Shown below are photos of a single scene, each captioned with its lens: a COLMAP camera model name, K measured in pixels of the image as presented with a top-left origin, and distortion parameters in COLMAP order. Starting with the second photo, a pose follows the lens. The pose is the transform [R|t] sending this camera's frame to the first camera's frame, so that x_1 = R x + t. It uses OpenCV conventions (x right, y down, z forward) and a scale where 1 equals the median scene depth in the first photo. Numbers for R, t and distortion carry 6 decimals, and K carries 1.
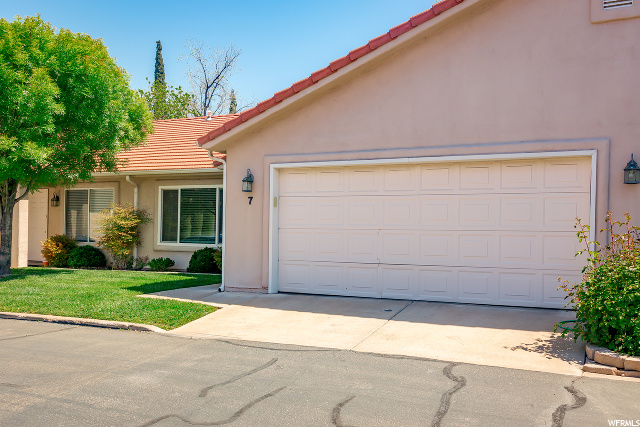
lens RADIAL K [[600.3, 0, 318.8], [0, 600.3, 218.4], [0, 0, 1]] dist [0.003106, 0.000000]
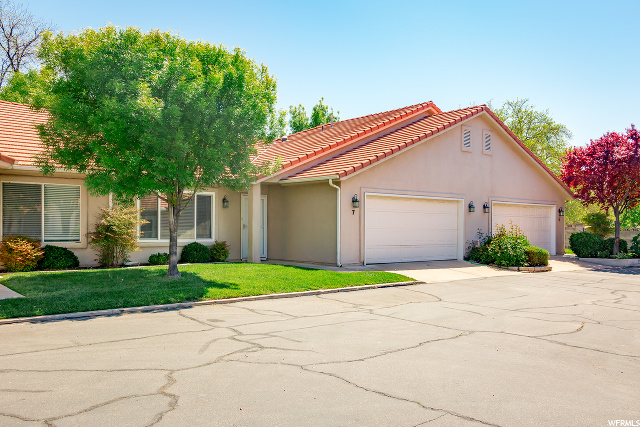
lens RADIAL K [[544.2, 0, 321.9], [0, 544.2, 214.9], [0, 0, 1]] dist [-0.006752, -0.005897]
pose [[0.426875, 0.010245, 0.904253, -1.552022], [-0.026298, 0.999654, 0.001088, -0.022408], [-0.903928, -0.024245, 0.426997, 0.415816]]
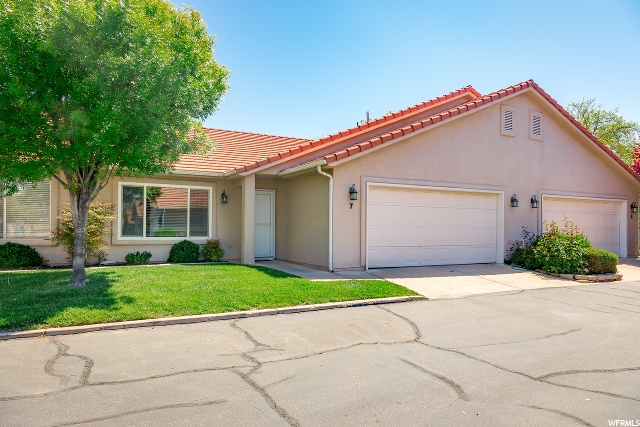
lens RADIAL K [[423.9, 0, 319.4], [0, 423.9, 215.6], [0, 0, 1]] dist [-0.016366, 0.008913]
pose [[0.617118, 0.012478, 0.786772, -0.946171], [-0.021911, 0.999759, 0.001330, -0.007090], [-0.786565, -0.018059, 0.617243, 0.437331]]
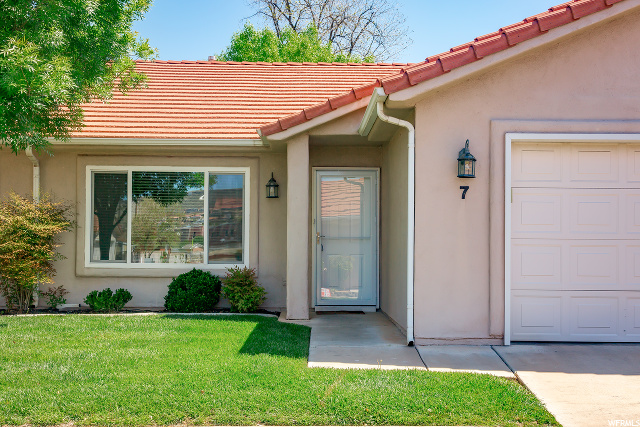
lens RADIAL K [[741.1, 0, 309.3], [0, 741.1, 223.6], [0, 0, 1]] dist [-0.007207, 0.000000]
pose [[0.910619, 0.002963, 0.413237, -0.559234], [-0.003898, 0.999991, 0.001418, 0.000759], [-0.413229, -0.002902, 0.910622, 0.386591]]
